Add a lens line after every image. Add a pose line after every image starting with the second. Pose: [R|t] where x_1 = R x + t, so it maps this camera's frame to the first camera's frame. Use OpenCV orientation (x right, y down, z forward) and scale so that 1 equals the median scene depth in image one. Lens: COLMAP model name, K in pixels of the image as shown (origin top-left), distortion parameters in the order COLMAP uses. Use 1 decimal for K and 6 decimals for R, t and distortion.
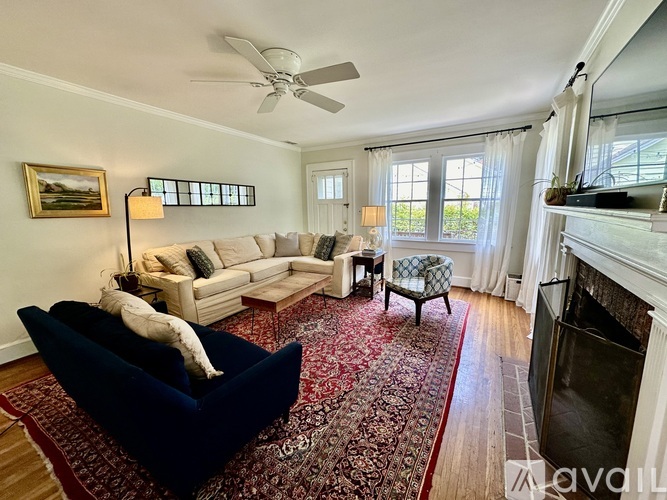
lens RADIAL K [[265.0, 0, 334.4], [0, 265.0, 247.4], [0, 0, 1]] dist [-0.002636, 0.000613]
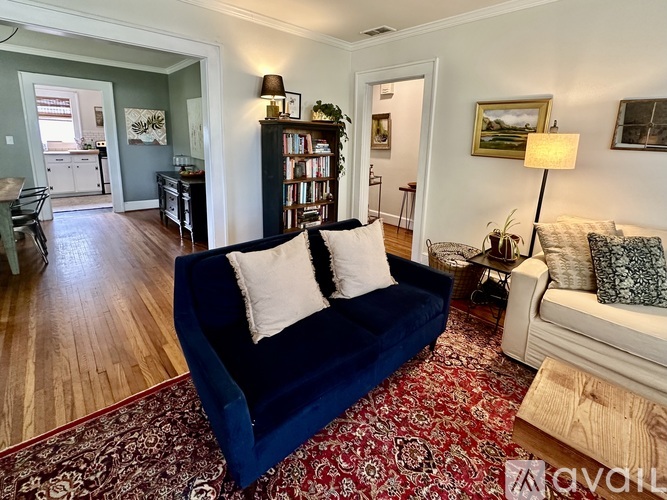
lens RADIAL K [[316.7, 0, 334.1], [0, 316.7, 203.4], [0, 0, 1]] dist [-0.002104, -0.000143]
pose [[-0.288677, 0.192864, -0.937800, 0.179124], [-0.180232, 0.951042, 0.251067, -0.118926], [0.940310, 0.241499, -0.239783, 0.676024]]
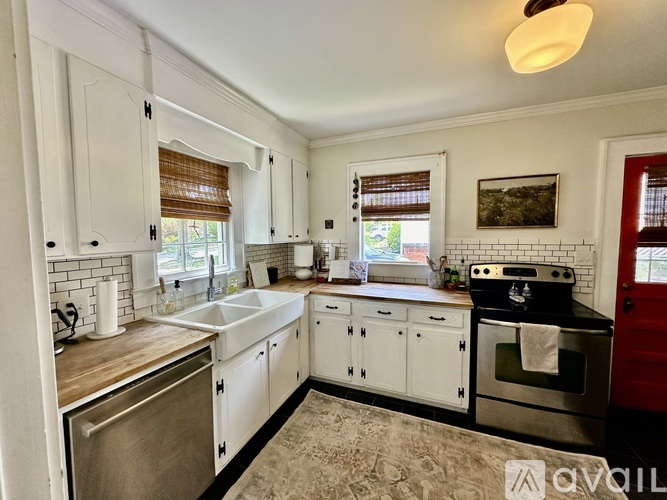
lens RADIAL K [[265.0, 0, 332.2], [0, 265.0, 249.4], [0, 0, 1]] dist [-0.002636, 0.000613]
pose [[-0.987280, 0.025625, -0.156916, -1.132509], [-0.008959, 0.976392, 0.215819, 0.152549], [0.158742, 0.214480, -0.963742, -1.056975]]
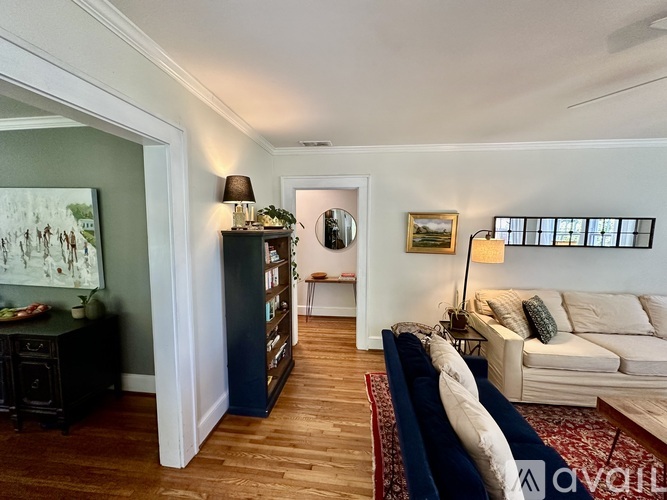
lens RADIAL K [[265.0, 0, 334.5], [0, 265.0, 251.8], [0, 0, 1]] dist [-0.002636, 0.000613]
pose [[0.410687, 0.101880, -0.906066, -0.056512], [-0.155235, 0.987042, 0.040623, -0.091333], [0.898464, 0.123970, 0.421181, 0.083200]]
